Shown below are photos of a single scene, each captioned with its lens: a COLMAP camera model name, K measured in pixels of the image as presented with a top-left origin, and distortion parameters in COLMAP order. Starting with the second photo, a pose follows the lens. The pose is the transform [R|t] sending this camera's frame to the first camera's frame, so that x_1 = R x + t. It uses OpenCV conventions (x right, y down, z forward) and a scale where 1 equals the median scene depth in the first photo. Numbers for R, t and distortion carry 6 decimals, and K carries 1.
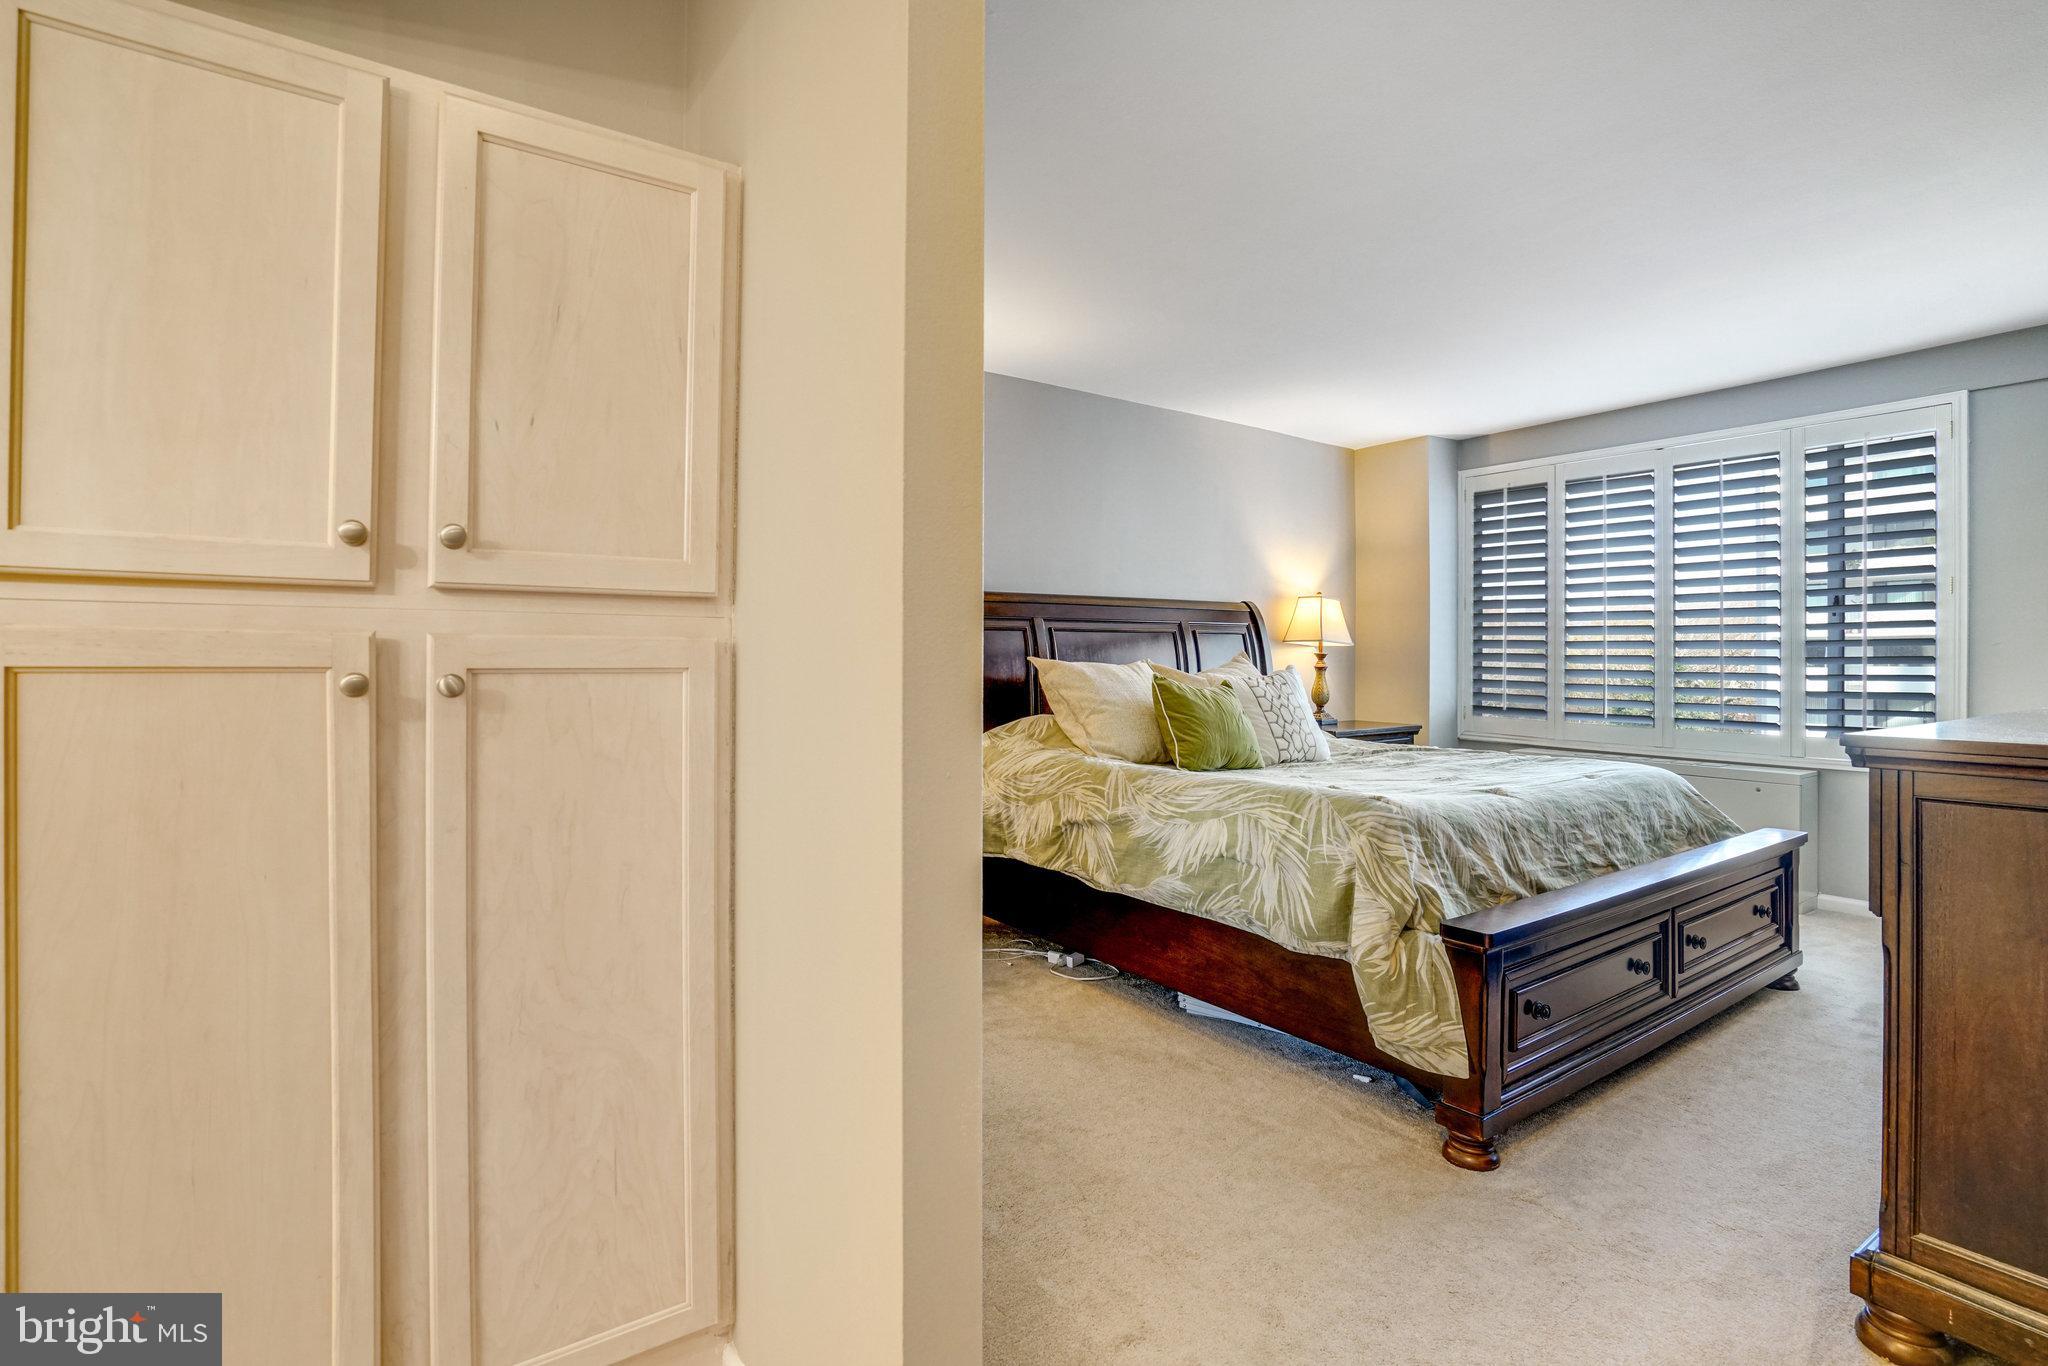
lens RADIAL K [[945.7, 0, 979.3], [0, 945.7, 669.3], [0, 0, 1]] dist [-0.053518, 0.019796]
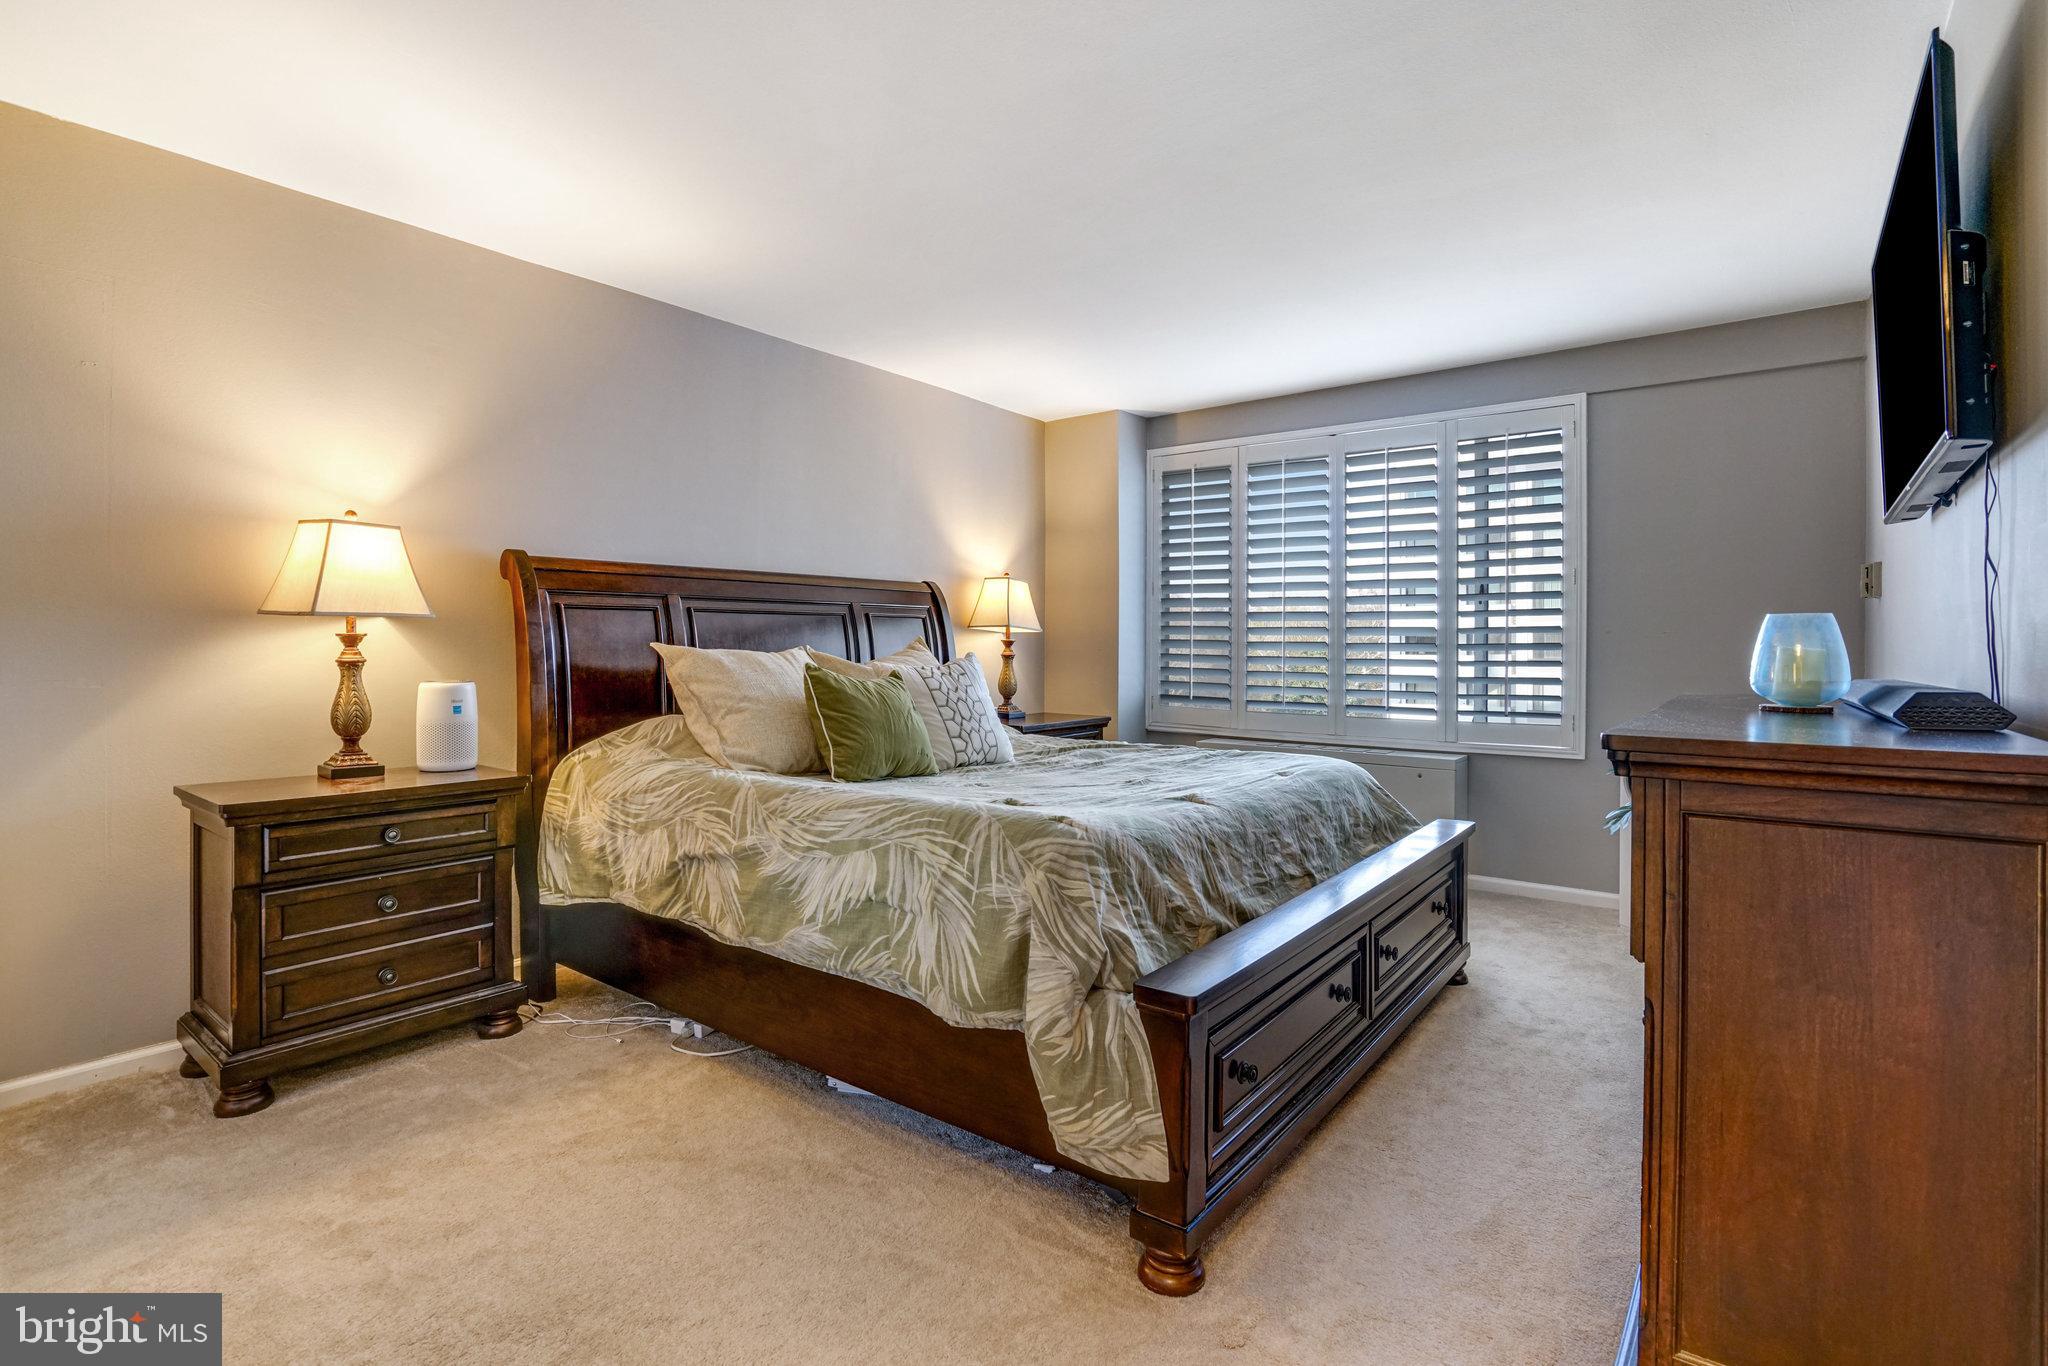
lens RADIAL K [[942.4, 0, 1005.3], [0, 942.4, 689.2], [0, 0, 1]] dist [-0.066756, 0.023787]
pose [[0.945546, -0.013468, 0.325210, 0.106032], [0.003439, 0.999501, 0.031395, 0.003134], [-0.325471, -0.028567, 0.945120, 0.225490]]
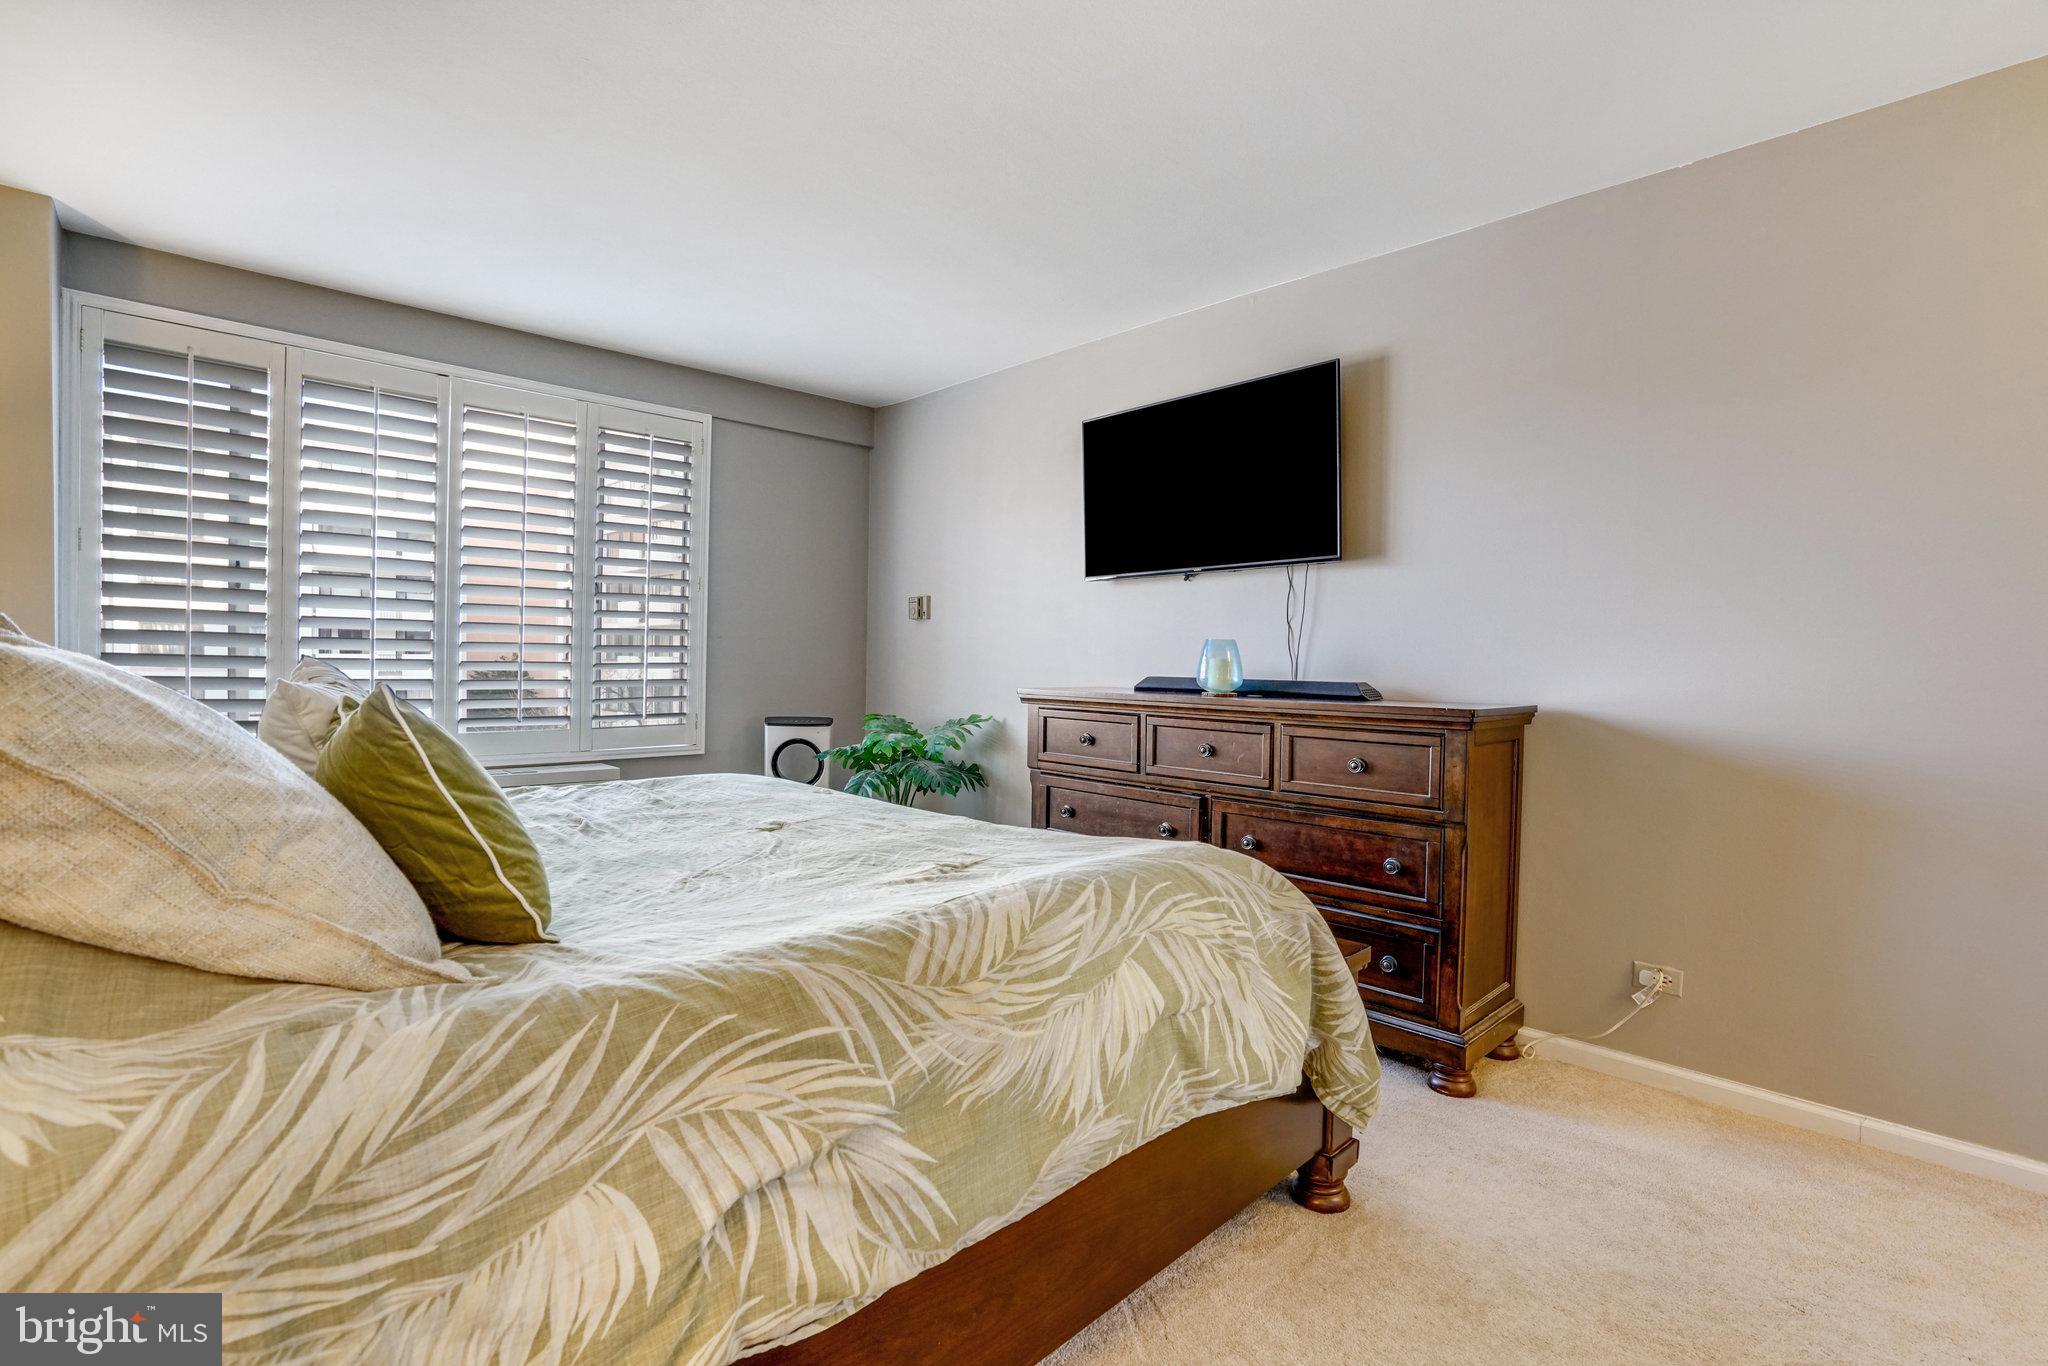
lens RADIAL K [[963.6, 0, 1006.7], [0, 963.6, 649.2], [0, 0, 1]] dist [-0.064124, 0.025942]
pose [[-0.212140, 0.001964, 0.977237, -0.234864], [-0.004012, 0.999988, -0.002881, -0.010461], [-0.977231, -0.004531, -0.212130, 1.099748]]
